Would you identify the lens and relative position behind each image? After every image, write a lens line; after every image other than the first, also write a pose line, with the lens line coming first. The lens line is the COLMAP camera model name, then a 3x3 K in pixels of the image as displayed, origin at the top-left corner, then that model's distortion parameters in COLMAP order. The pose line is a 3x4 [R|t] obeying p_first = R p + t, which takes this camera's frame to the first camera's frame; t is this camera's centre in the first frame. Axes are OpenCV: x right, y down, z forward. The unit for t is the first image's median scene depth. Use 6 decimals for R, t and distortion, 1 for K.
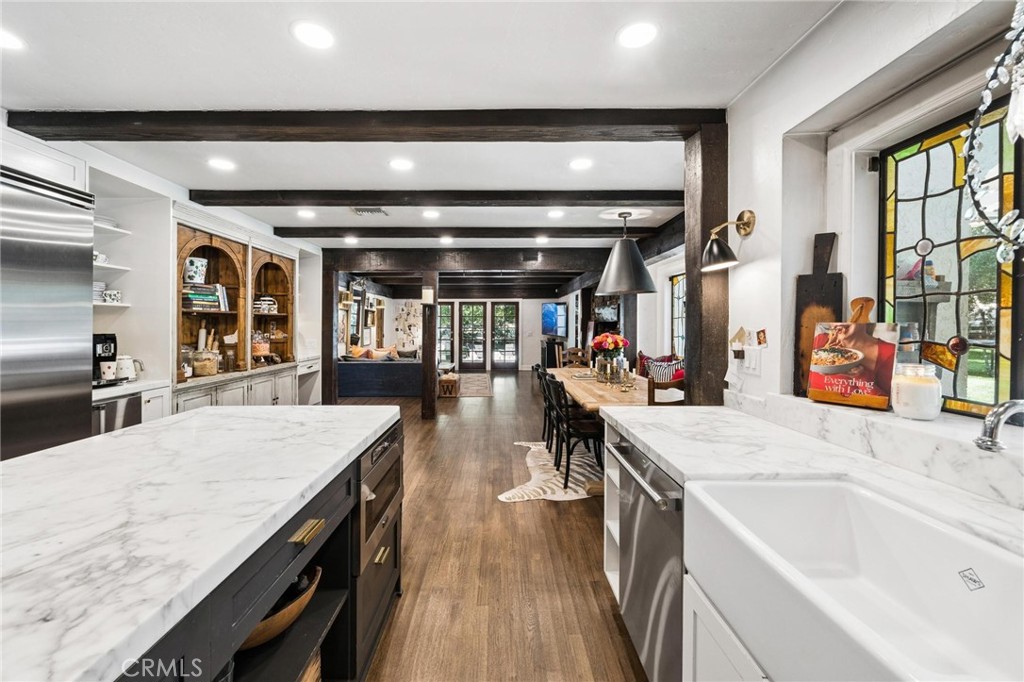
lens RADIAL K [[399.8, 0, 528.3], [0, 399.8, 324.6], [0, 0, 1]] dist [0.000380, -0.000244]
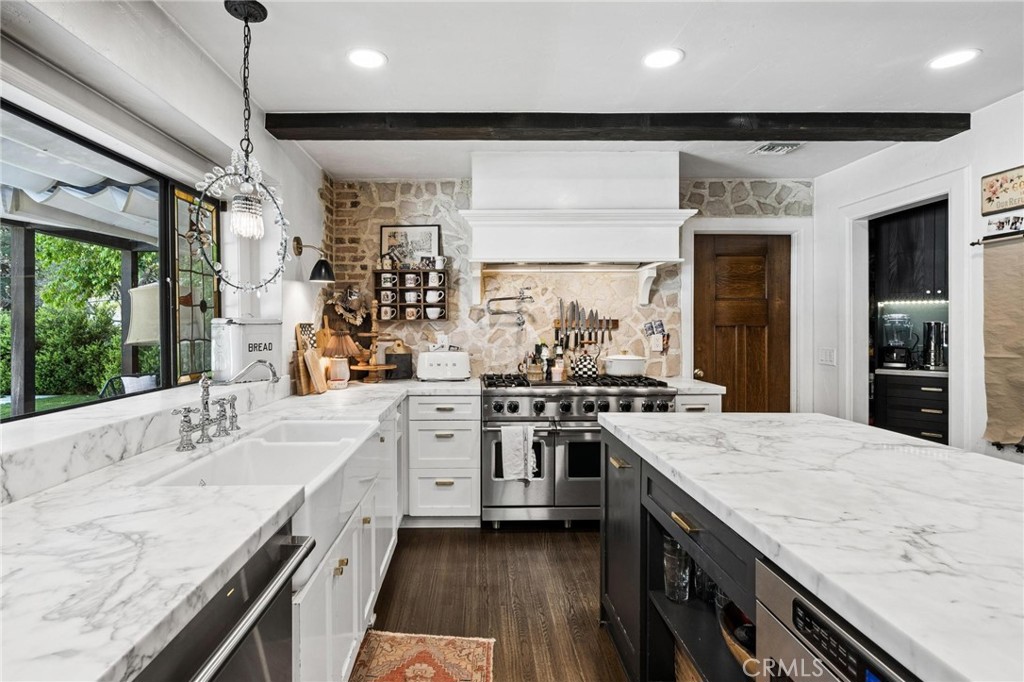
lens RADIAL K [[457.5, 0, 501.8], [0, 457.5, 328.0], [0, 0, 1]] dist [0.000426, -0.000138]
pose [[-0.999992, 0.003552, -0.001869, -0.024847], [0.003554, 0.999993, -0.001083, 0.004389], [0.001865, -0.001089, -0.999998, 0.819847]]
